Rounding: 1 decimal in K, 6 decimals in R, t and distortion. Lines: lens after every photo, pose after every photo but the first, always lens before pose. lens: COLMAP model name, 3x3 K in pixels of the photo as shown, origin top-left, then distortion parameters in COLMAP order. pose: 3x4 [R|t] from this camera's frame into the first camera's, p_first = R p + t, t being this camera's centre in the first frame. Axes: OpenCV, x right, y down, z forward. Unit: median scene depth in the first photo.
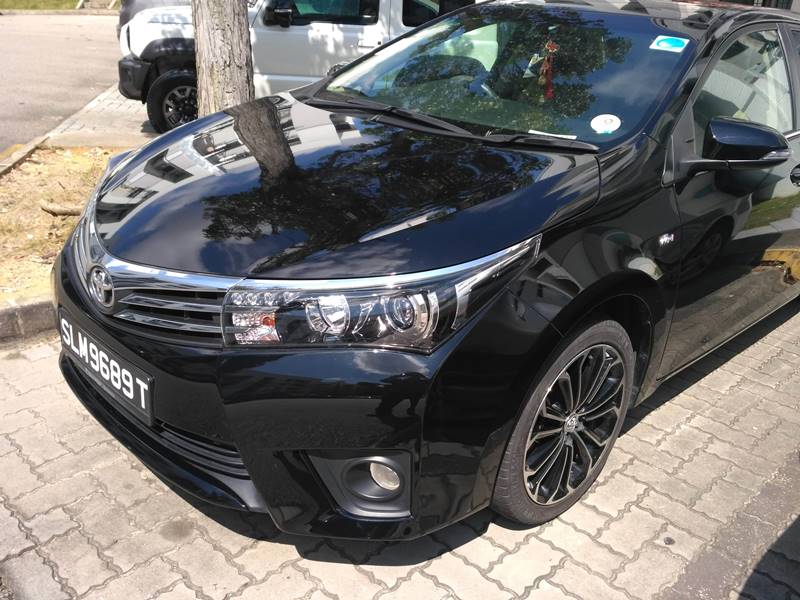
lens RADIAL K [[730.8, 0, 400.0], [0, 730.8, 300.0], [0, 0, 1]] dist [0.092368, -0.202125]
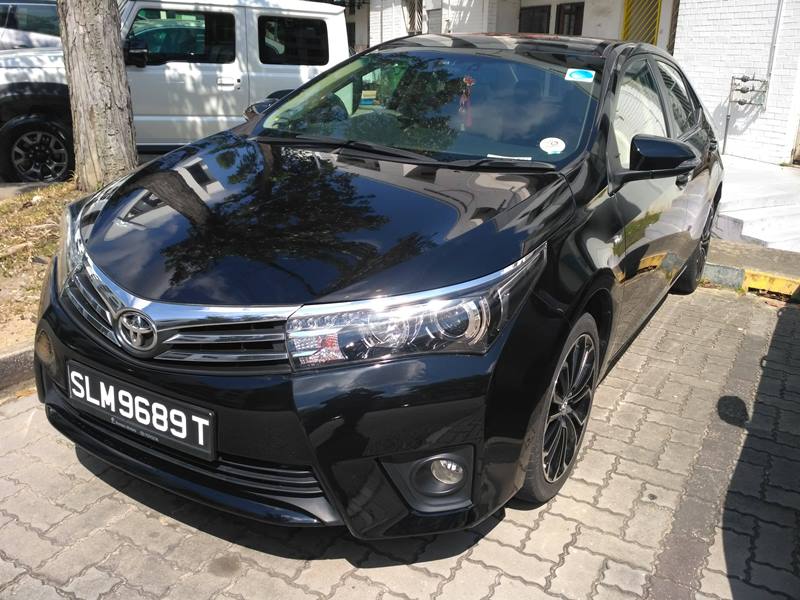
lens RADIAL K [[730.8, 0, 400.0], [0, 730.8, 300.0], [0, 0, 1]] dist [0.092368, -0.202125]
pose [[0.964110, -0.101078, 0.245511, -0.271893], [0.111139, 0.993426, -0.027439, 0.006435], [-0.241124, 0.053740, 0.969005, -0.046853]]
